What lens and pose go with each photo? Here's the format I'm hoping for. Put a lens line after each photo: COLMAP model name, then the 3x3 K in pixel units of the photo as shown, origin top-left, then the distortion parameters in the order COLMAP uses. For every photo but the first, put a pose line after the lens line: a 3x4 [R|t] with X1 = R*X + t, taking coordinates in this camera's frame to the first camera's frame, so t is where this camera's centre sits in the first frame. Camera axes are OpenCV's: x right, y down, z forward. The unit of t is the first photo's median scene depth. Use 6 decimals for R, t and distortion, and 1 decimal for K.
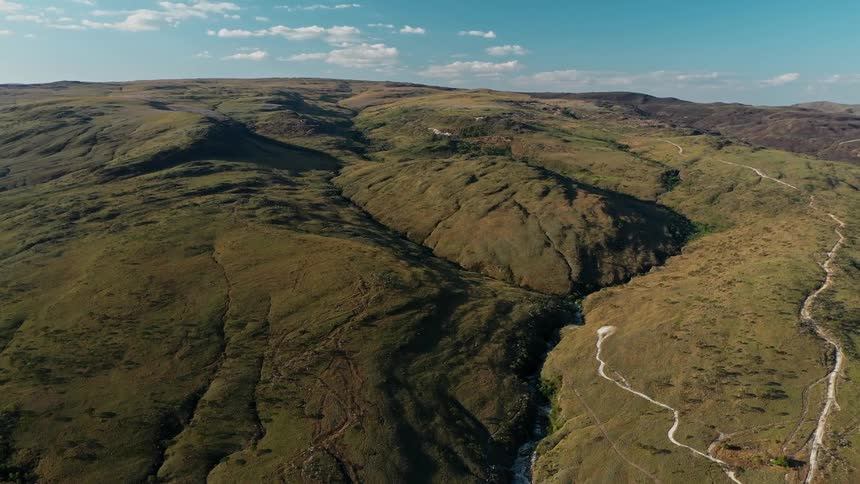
lens RADIAL K [[684.6, 0, 430.0], [0, 684.6, 242.0], [0, 0, 1]] dist [0.001041, -0.042960]
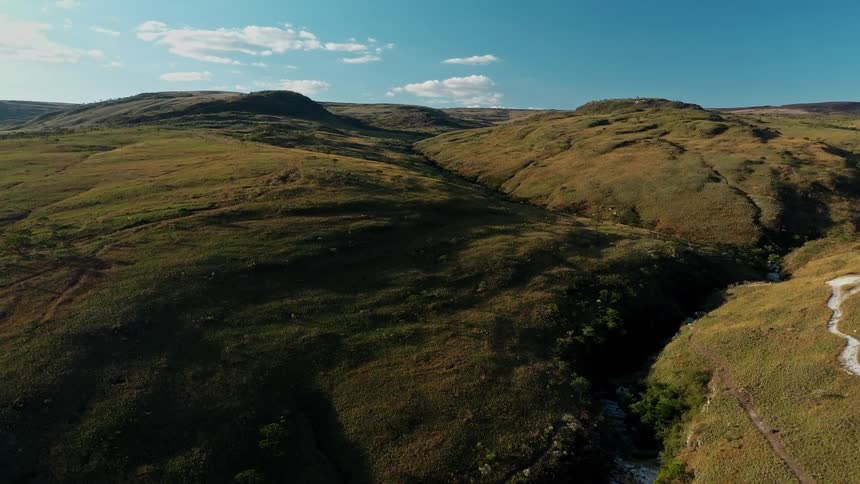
lens RADIAL K [[664.5, 0, 430.0], [0, 664.5, 242.0], [0, 0, 1]] dist [-0.000060, -0.003050]
pose [[0.961952, 0.014732, -0.272822, 0.104330], [-0.040561, 0.995181, -0.089277, 0.116243], [0.270192, 0.096946, 0.957913, 0.459579]]
